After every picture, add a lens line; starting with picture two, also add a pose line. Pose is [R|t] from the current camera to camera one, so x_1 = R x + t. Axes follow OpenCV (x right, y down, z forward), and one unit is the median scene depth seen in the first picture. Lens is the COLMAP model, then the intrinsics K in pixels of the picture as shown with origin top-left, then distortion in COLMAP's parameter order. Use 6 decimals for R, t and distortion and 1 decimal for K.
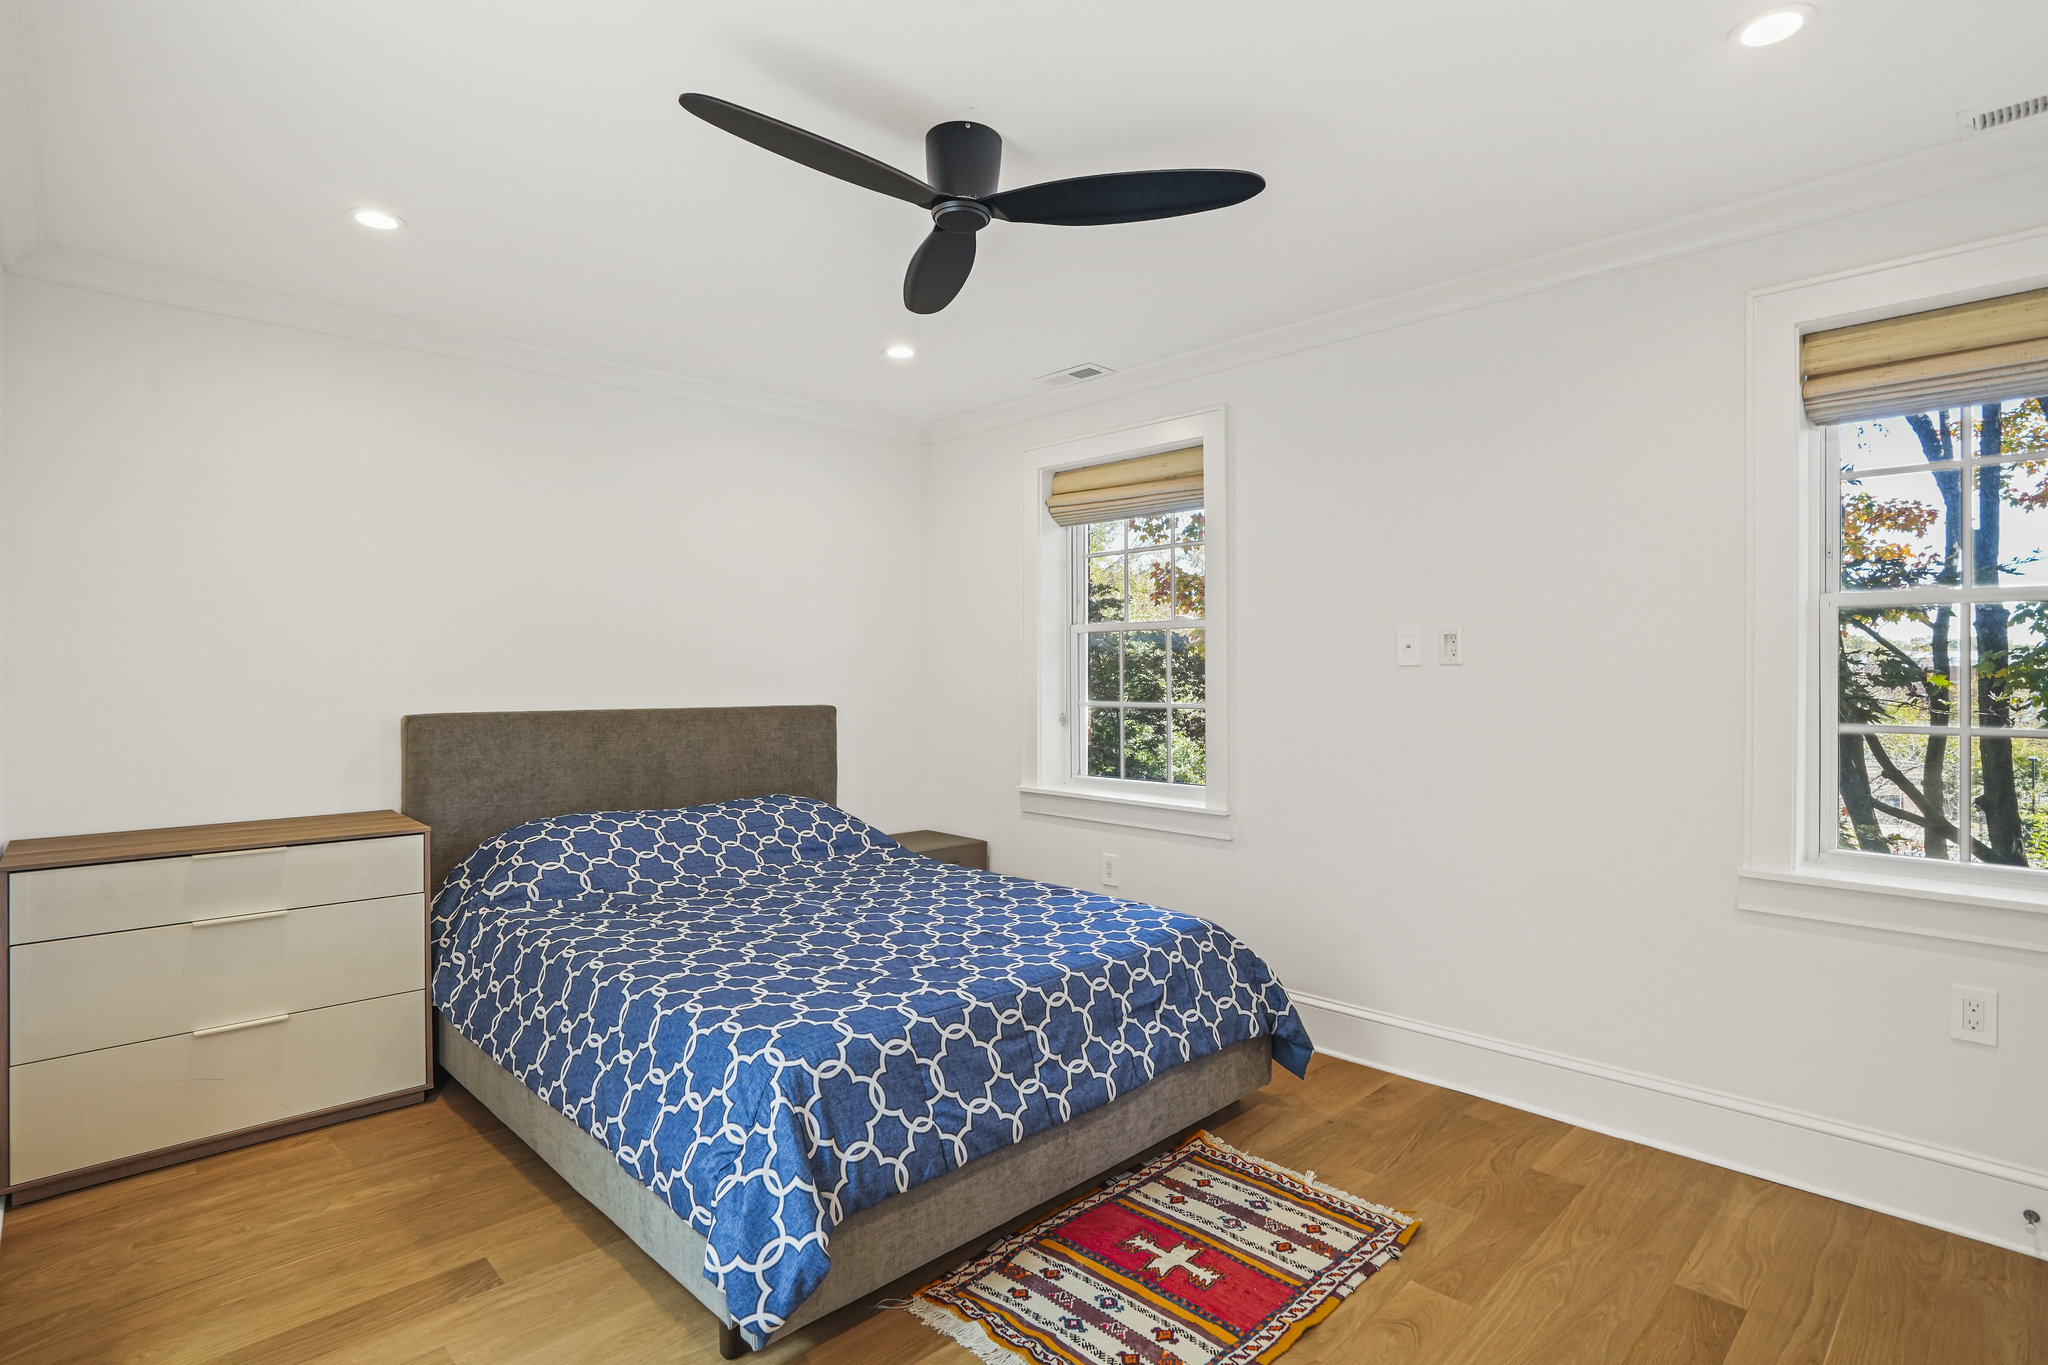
lens RADIAL K [[1019.1, 0, 1018.3], [0, 1019.1, 676.3], [0, 0, 1]] dist [-0.055276, 0.029247]
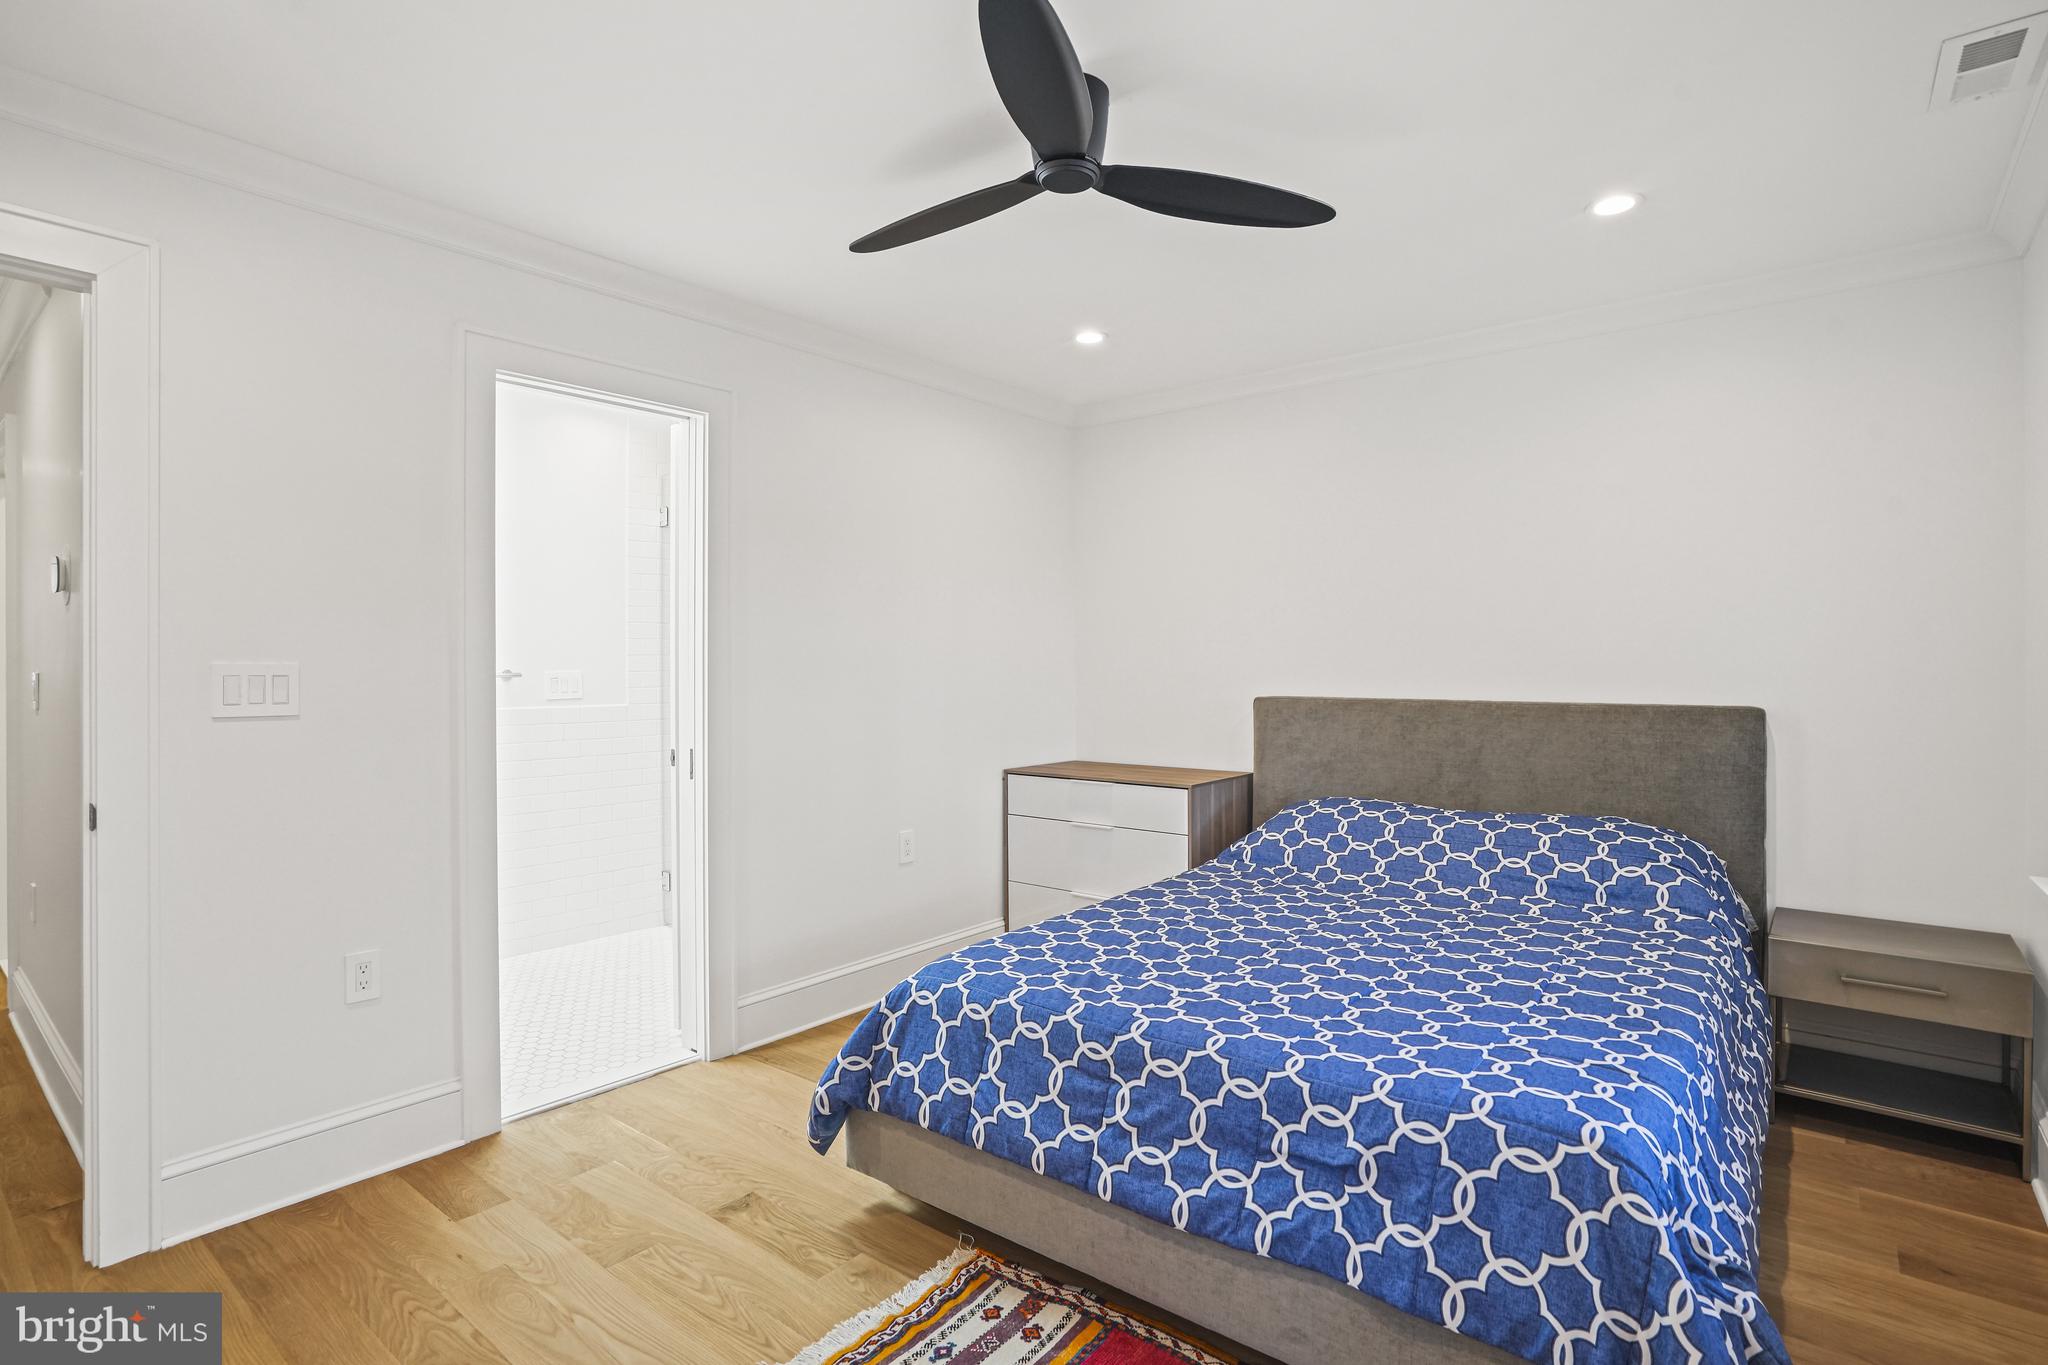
lens RADIAL K [[1019.1, 0, 1018.3], [0, 1019.1, 676.3], [0, 0, 1]] dist [-0.055276, 0.029247]
pose [[0.116144, 0.012207, -0.993157, 0.621162], [0.000508, 0.999924, 0.012349, -0.001667], [0.993232, -0.001938, 0.116129, 0.602296]]
